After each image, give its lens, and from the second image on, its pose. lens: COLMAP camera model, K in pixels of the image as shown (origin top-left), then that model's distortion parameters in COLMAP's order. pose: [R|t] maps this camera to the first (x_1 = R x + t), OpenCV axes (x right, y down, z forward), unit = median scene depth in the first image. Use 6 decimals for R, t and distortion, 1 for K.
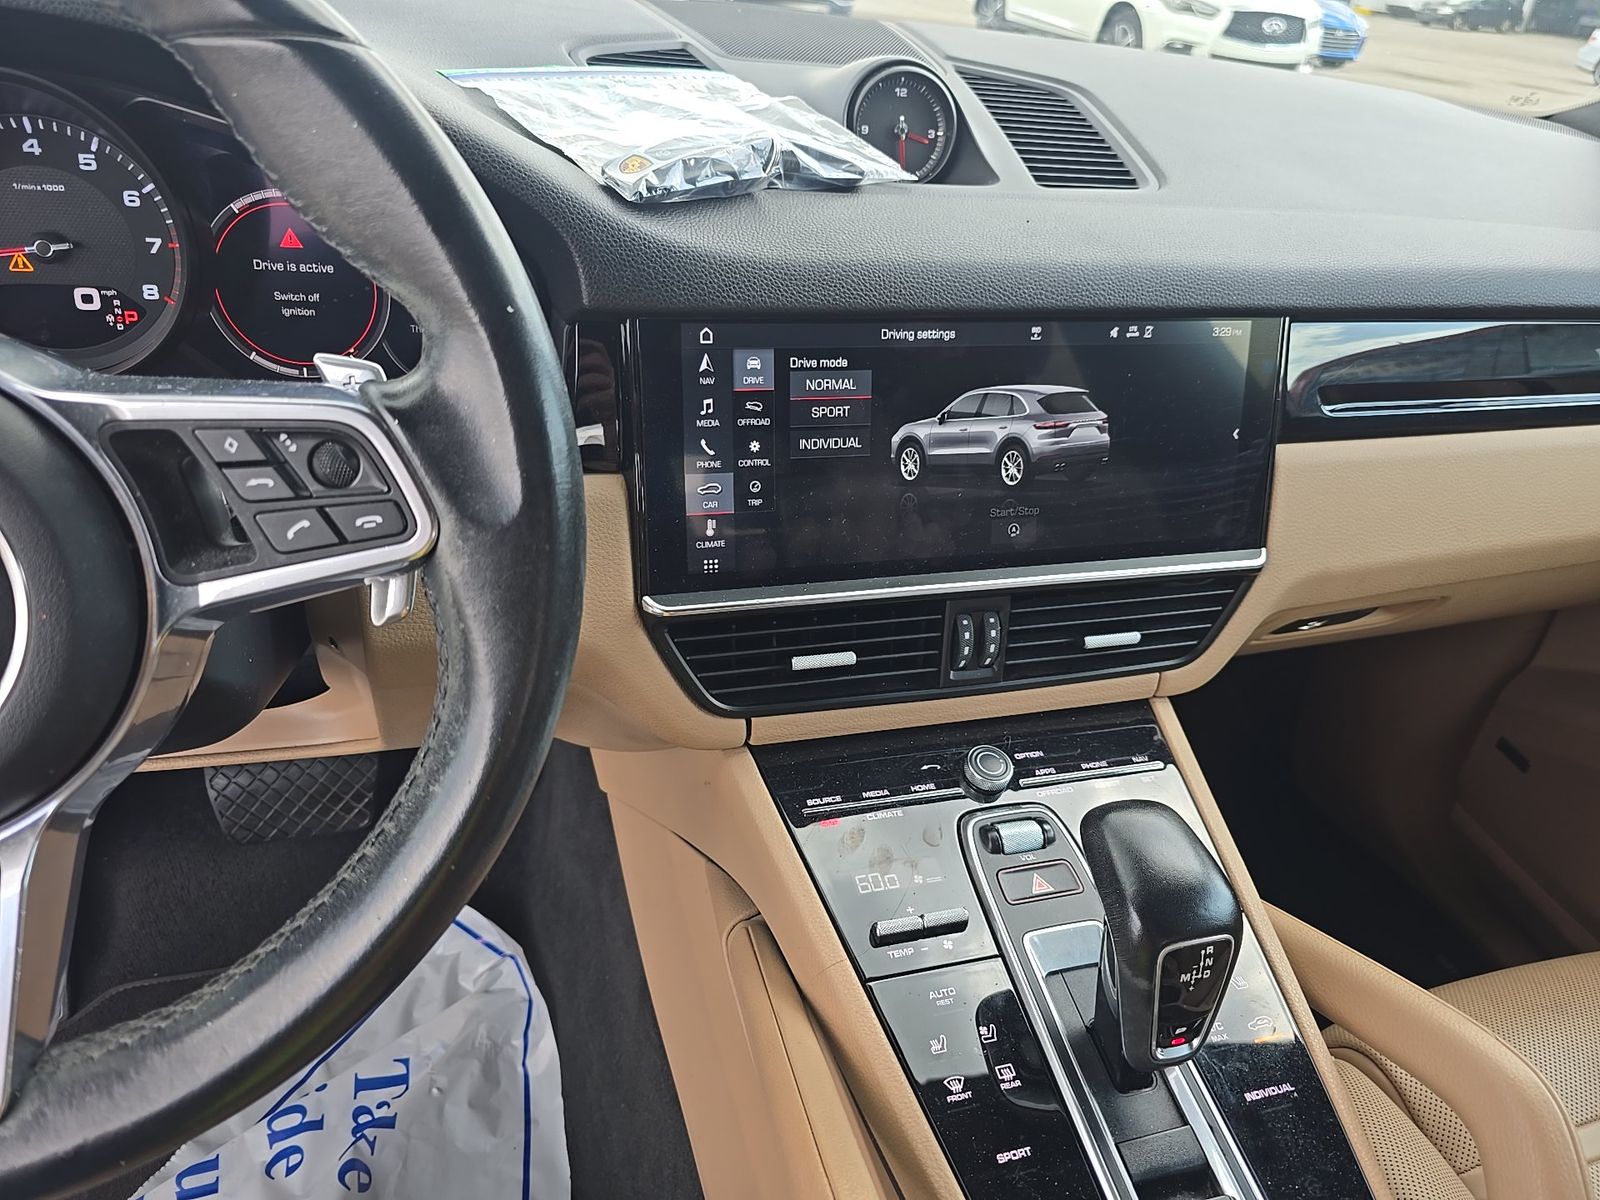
lens RADIAL K [[1027.2, 0, 767.5], [0, 1027.2, 593.6], [0, 0, 1]] dist [0.015129, -0.036328]
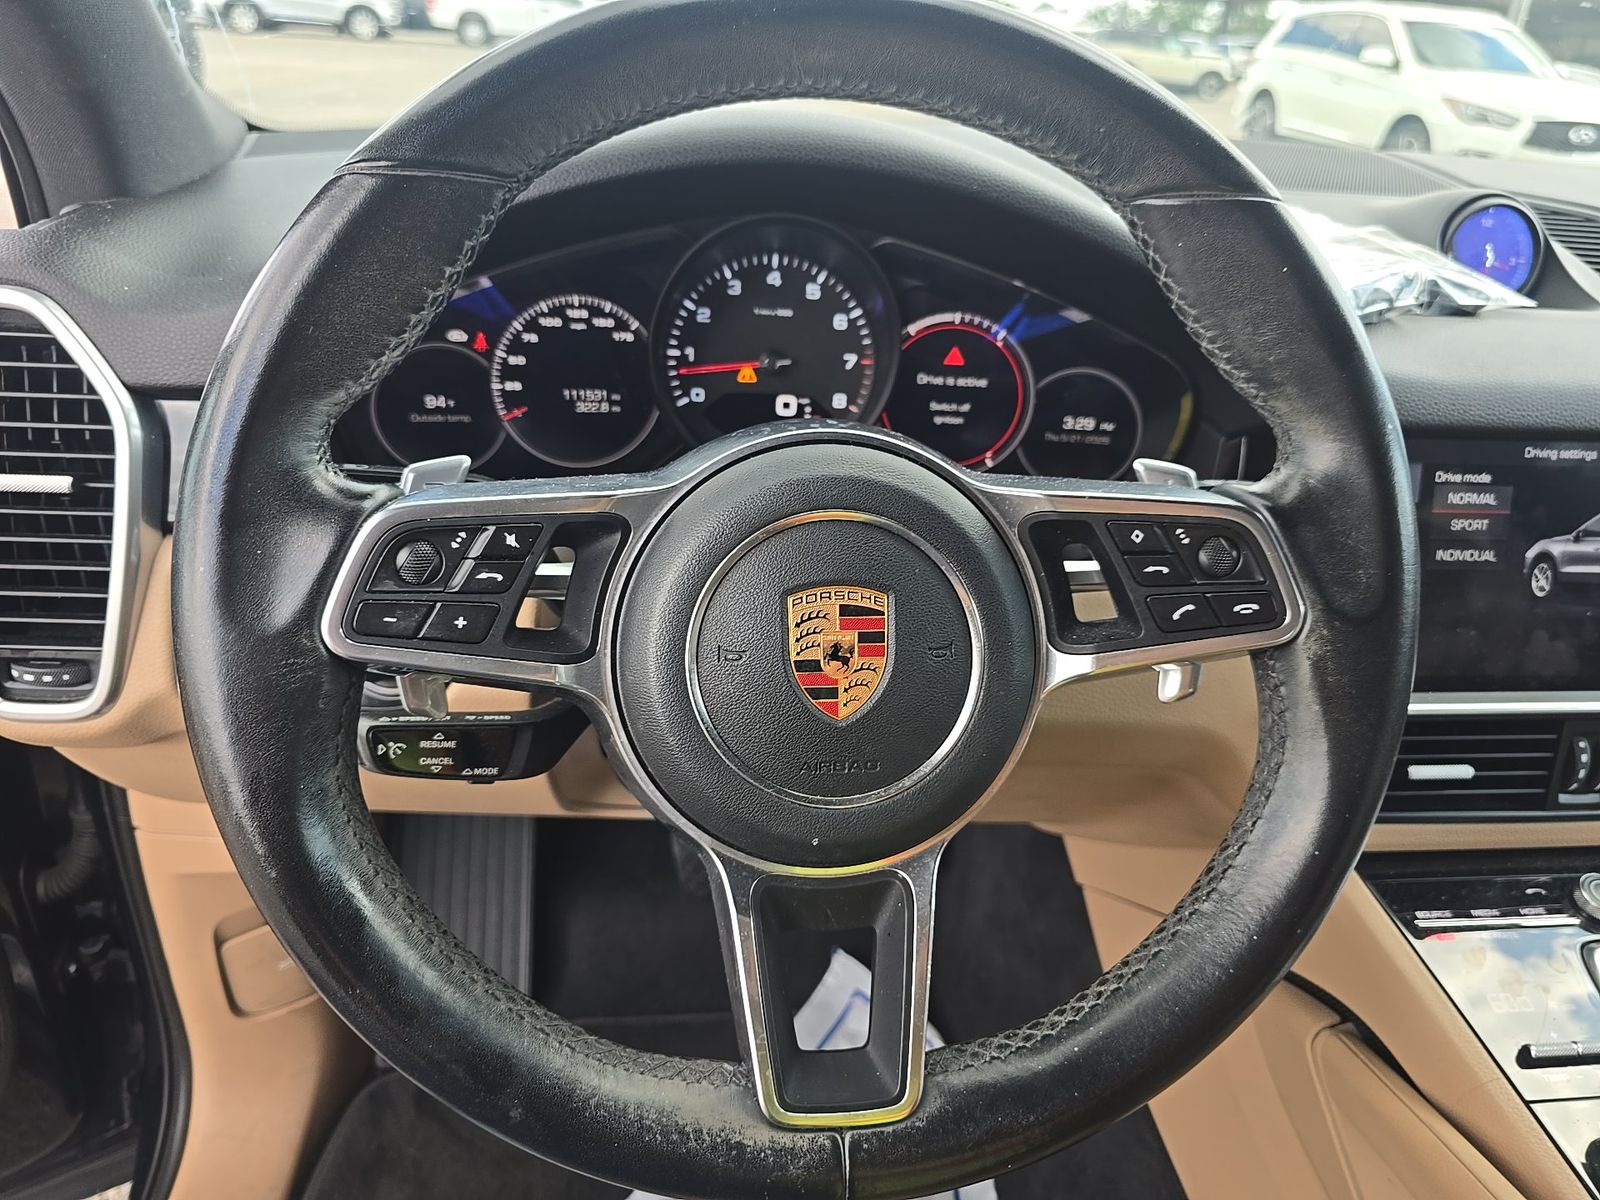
lens RADIAL K [[1027.2, 0, 797.8], [0, 1027.2, 597.1], [0, 0, 1]] dist [0.015129, -0.036328]
pose [[0.979860, 0.051404, -0.192957, -0.395512], [-0.069715, 0.993558, -0.089338, 0.031659], [0.187122, 0.100991, 0.977132, -0.114397]]
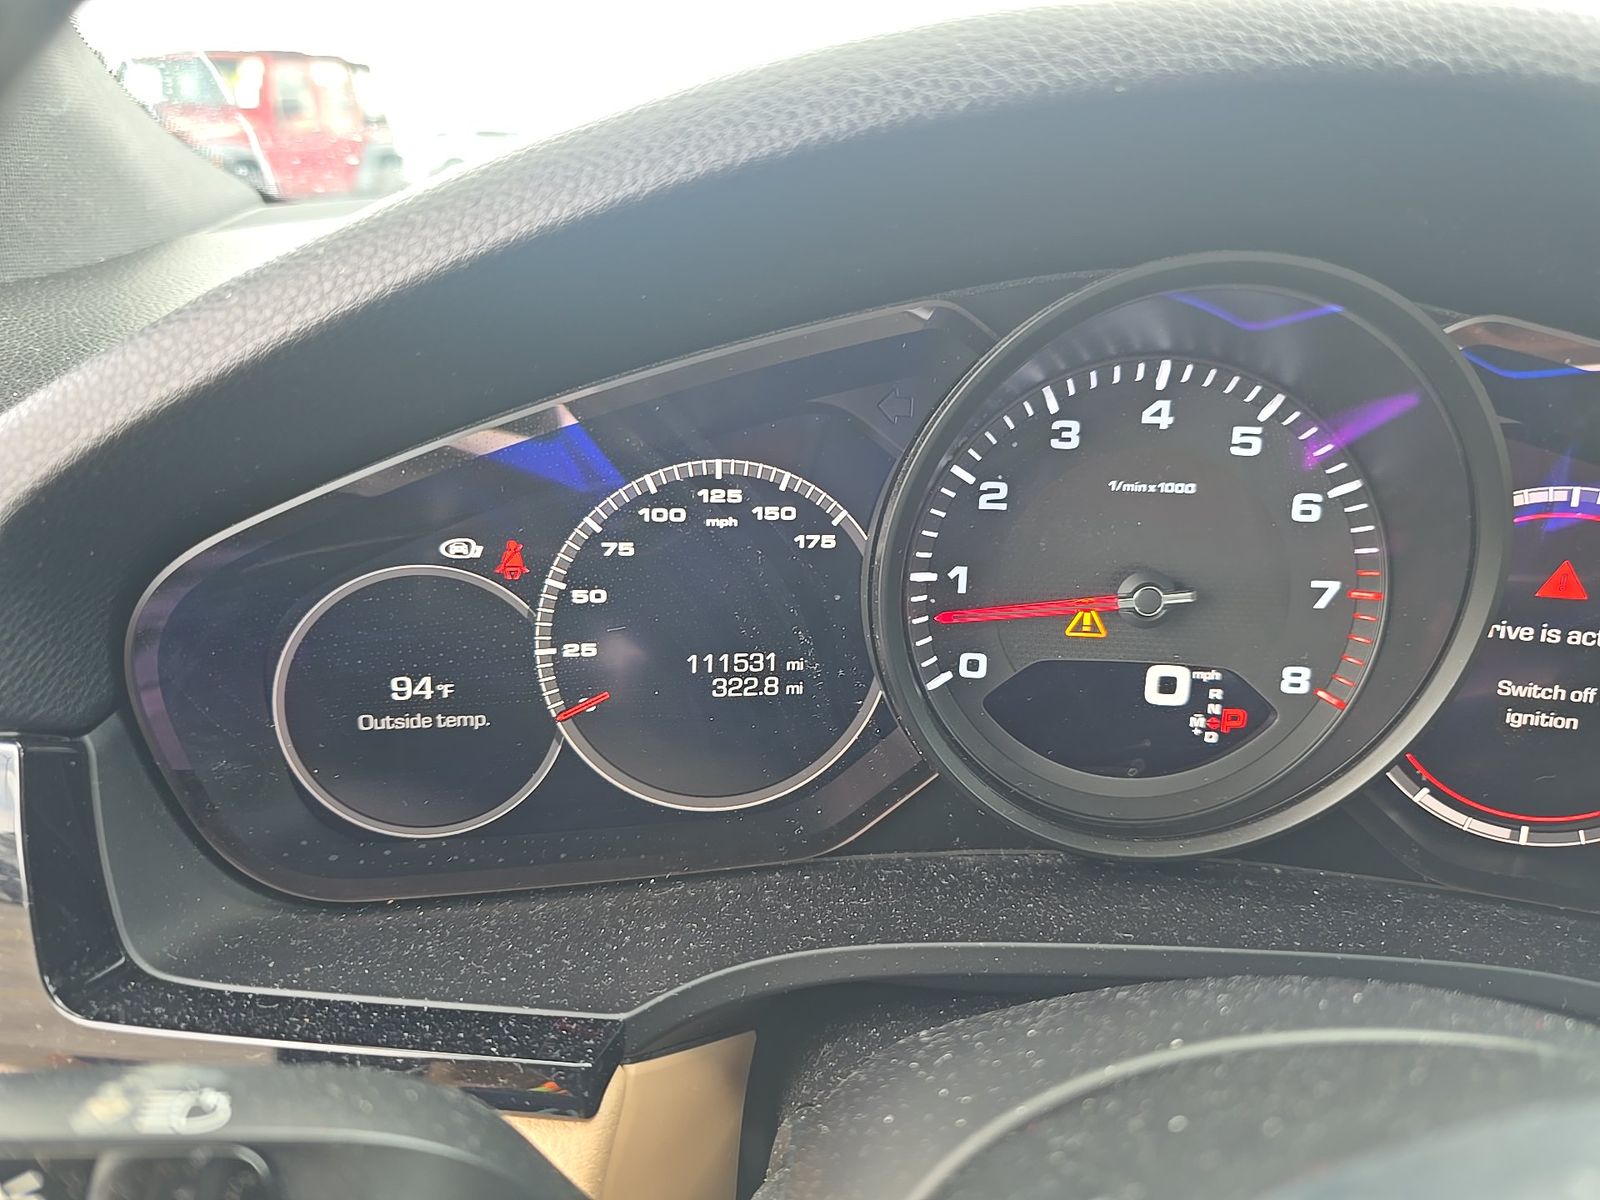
lens RADIAL K [[1027.2, 0, 793.6], [0, 1027.2, 603.7], [0, 0, 1]] dist [0.015129, -0.036328]
pose [[0.933113, 0.040496, -0.357297, -0.625973], [-0.113113, 0.976253, -0.184757, -0.199525], [0.341330, 0.212814, 0.915535, 0.419948]]
